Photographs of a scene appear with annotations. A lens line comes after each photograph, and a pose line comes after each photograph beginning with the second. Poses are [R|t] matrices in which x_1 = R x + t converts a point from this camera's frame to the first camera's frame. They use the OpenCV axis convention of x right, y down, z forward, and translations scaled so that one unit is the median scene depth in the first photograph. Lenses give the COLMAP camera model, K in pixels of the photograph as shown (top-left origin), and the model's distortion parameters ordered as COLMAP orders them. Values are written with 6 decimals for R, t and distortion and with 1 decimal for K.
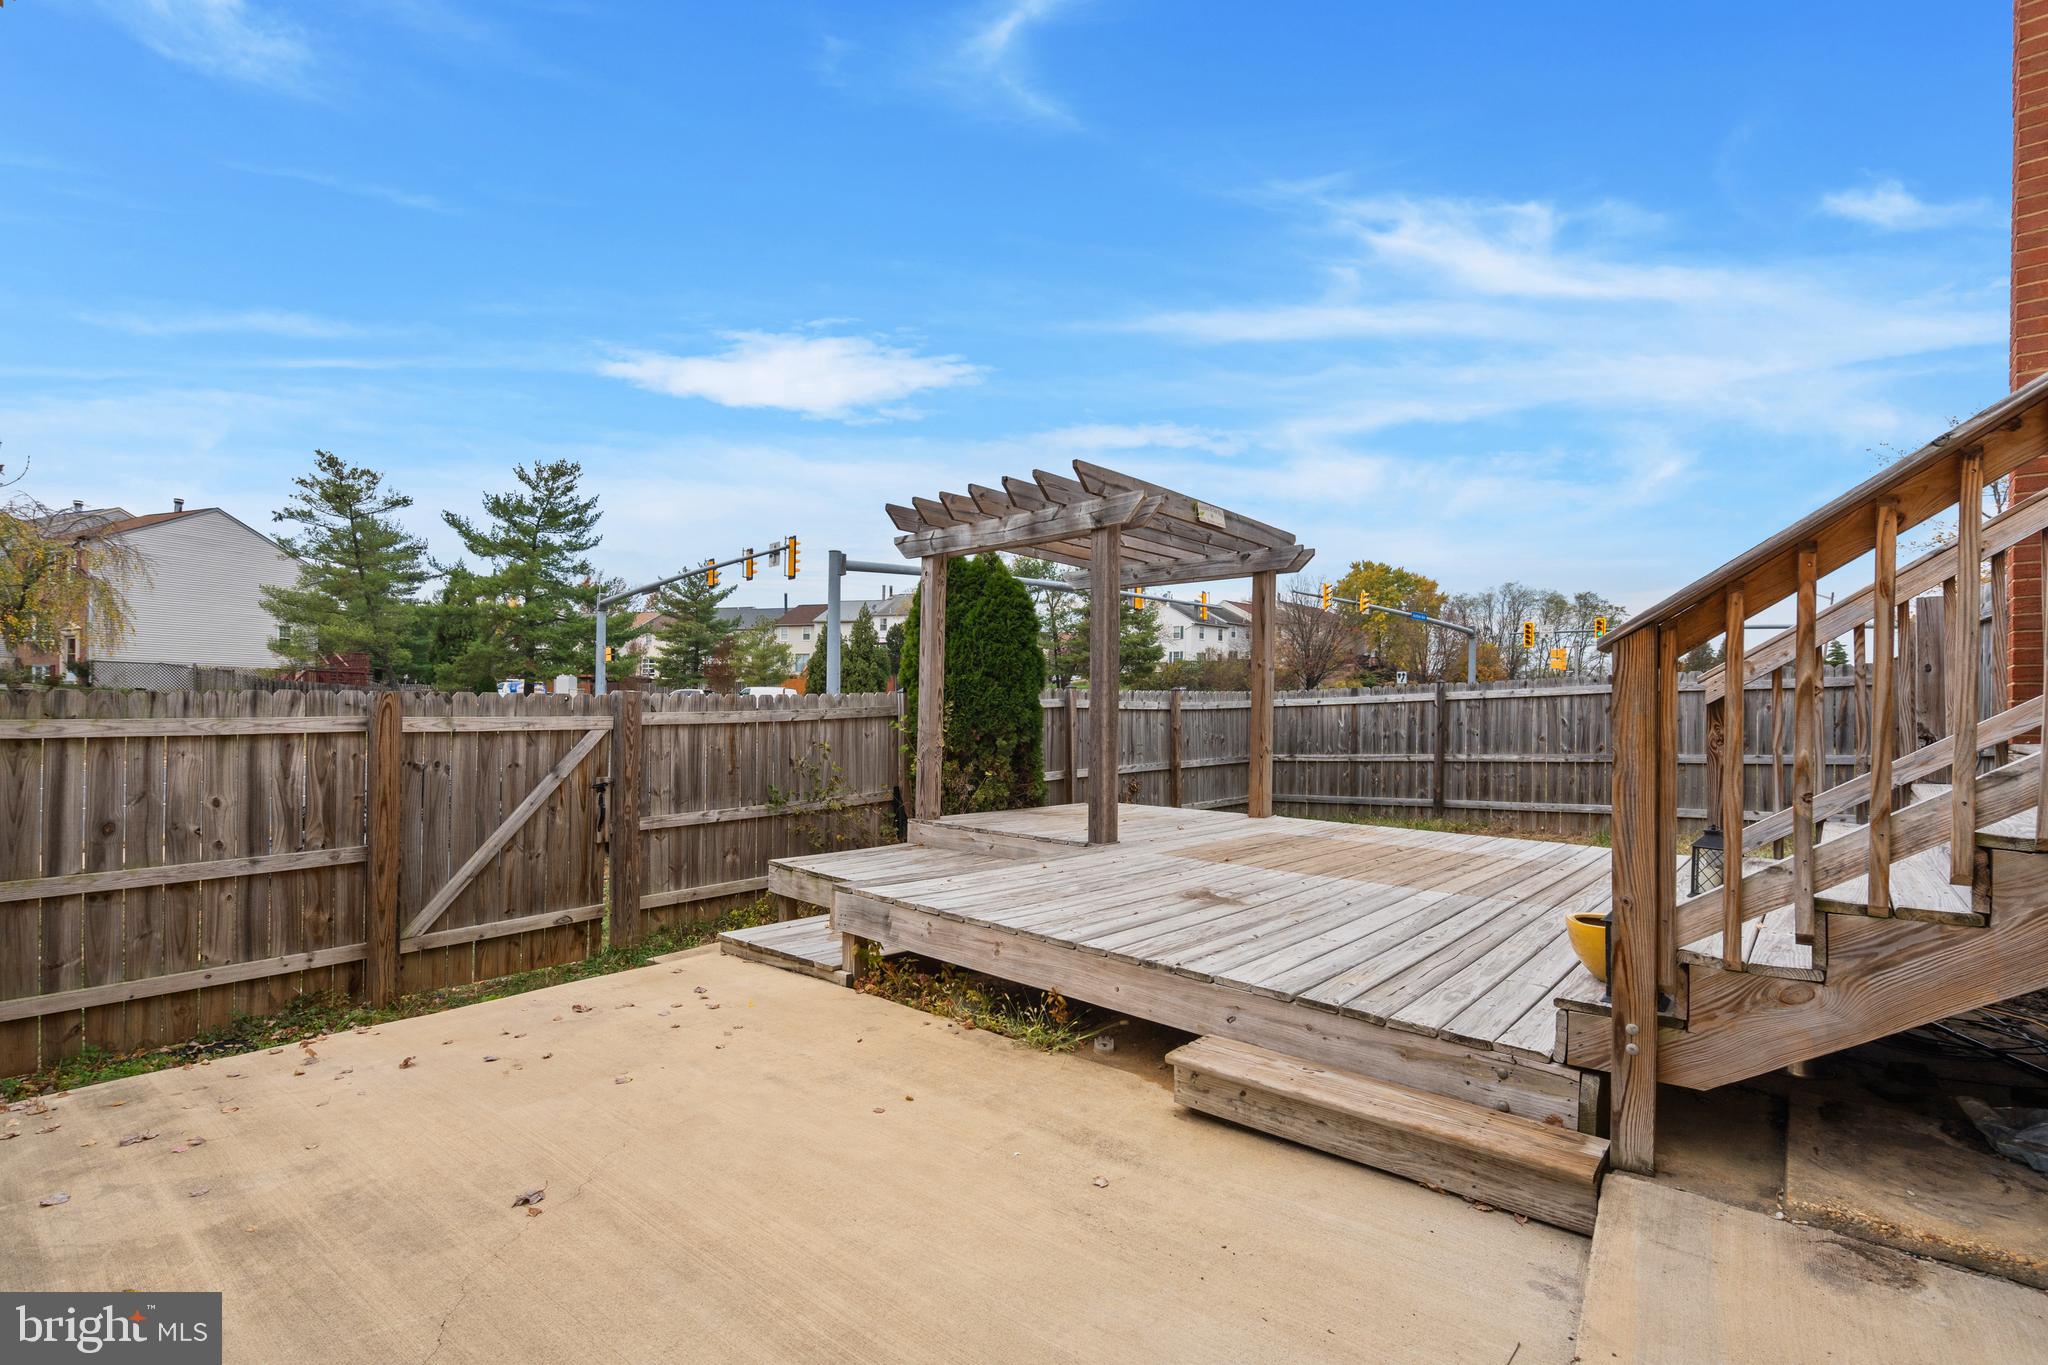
lens RADIAL K [[953.0, 0, 1015.5], [0, 953.0, 690.5], [0, 0, 1]] dist [-0.000019, -0.000644]
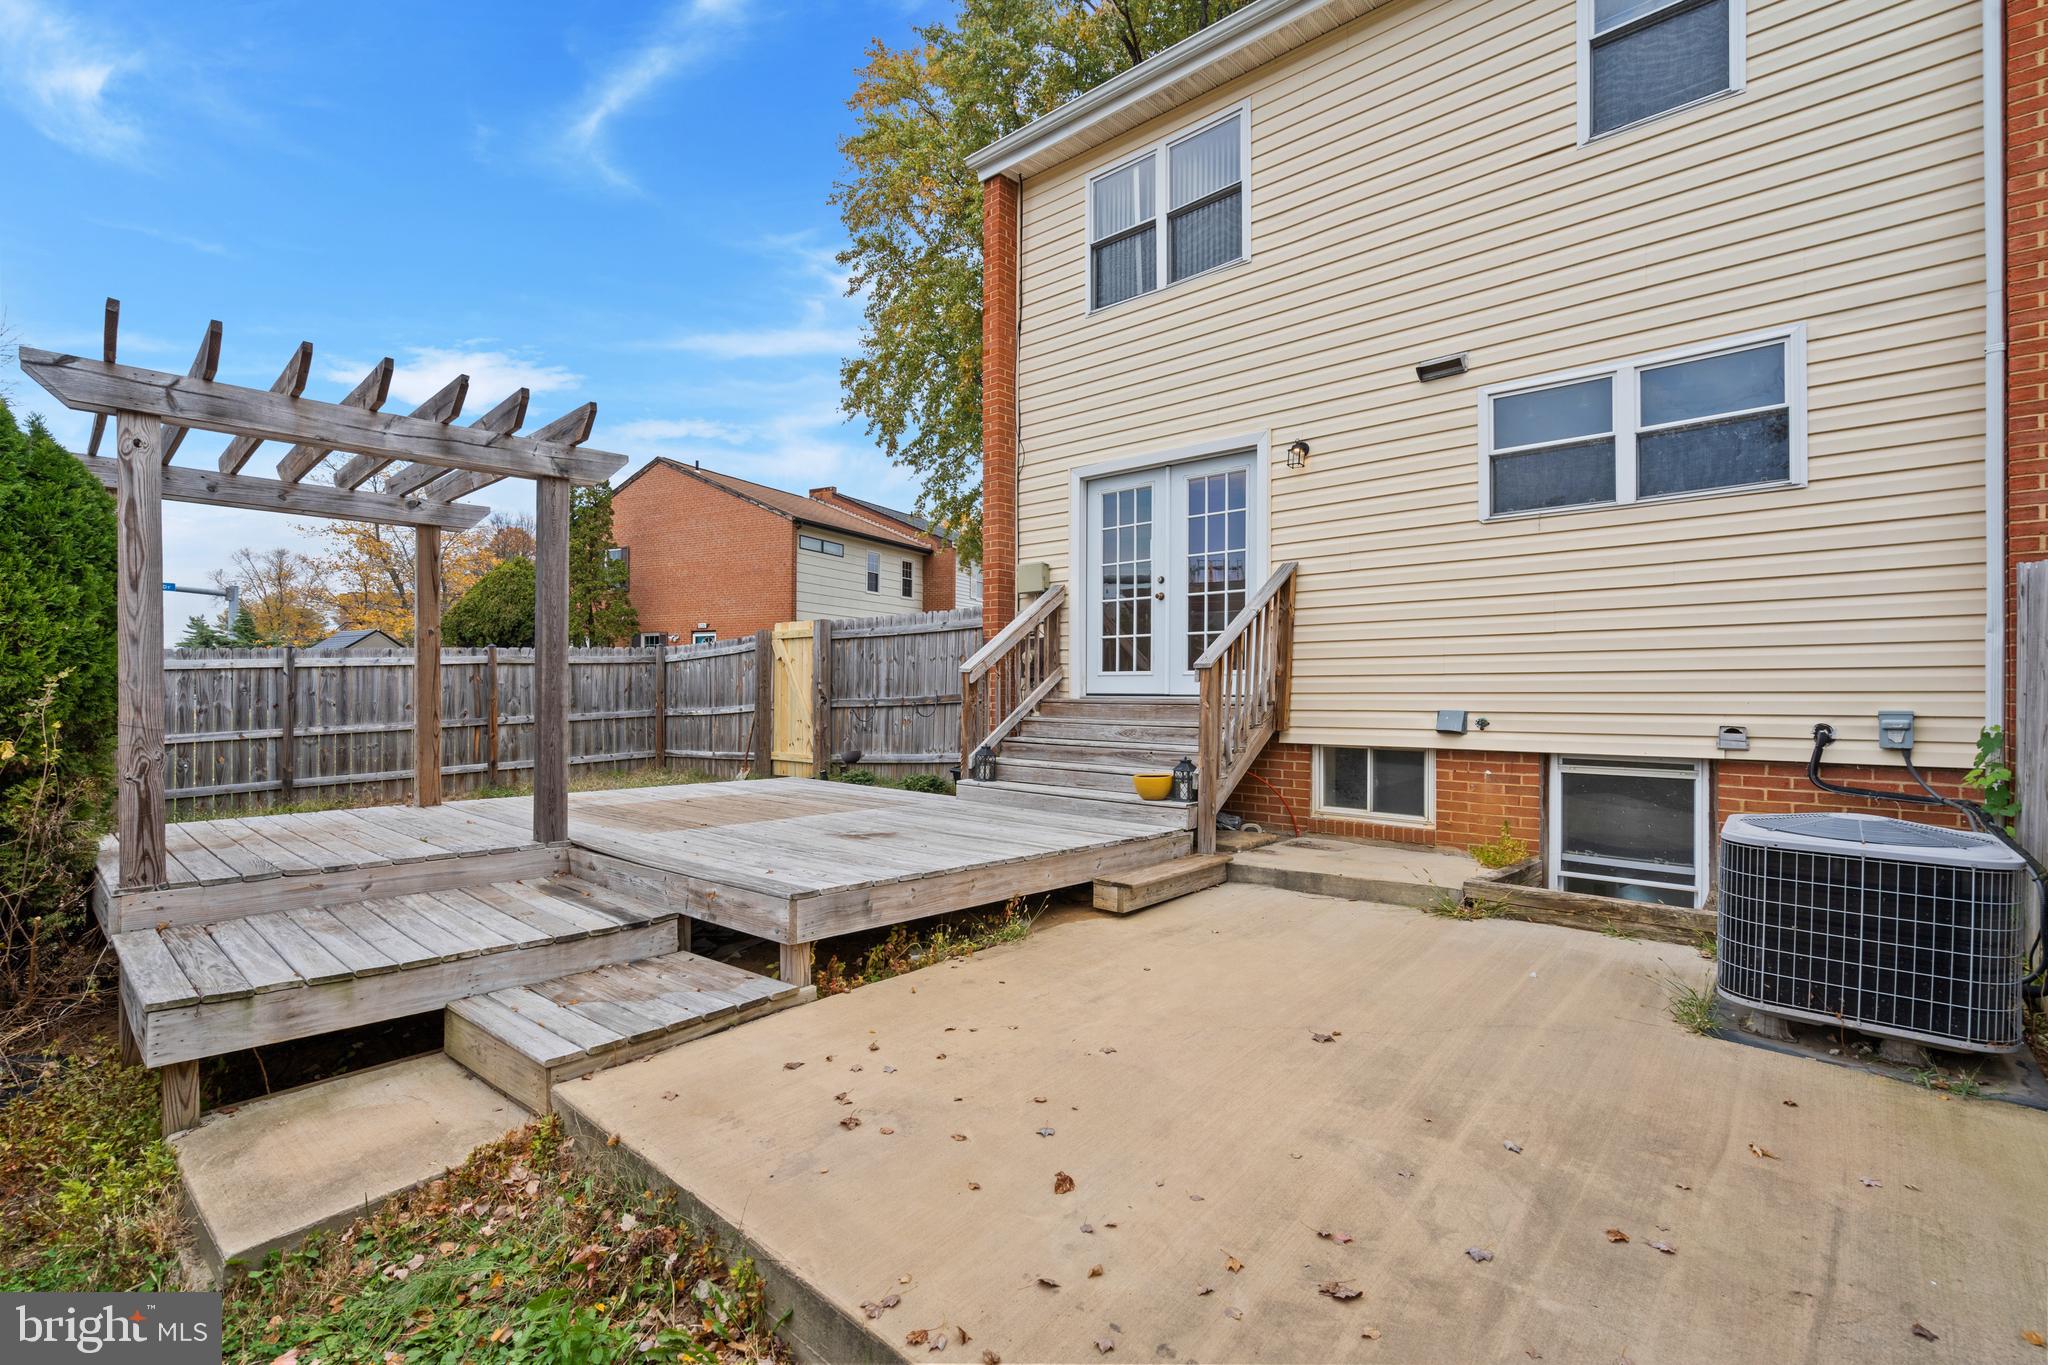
lens RADIAL K [[953.0, 0, 1015.5], [0, 953.0, 690.5], [0, 0, 1]] dist [-0.000019, -0.000644]
pose [[-0.008204, -0.014767, 0.999857, -0.485840], [-0.028857, 0.999478, 0.014524, -0.000443], [-0.999550, -0.028733, -0.008626, 0.373475]]
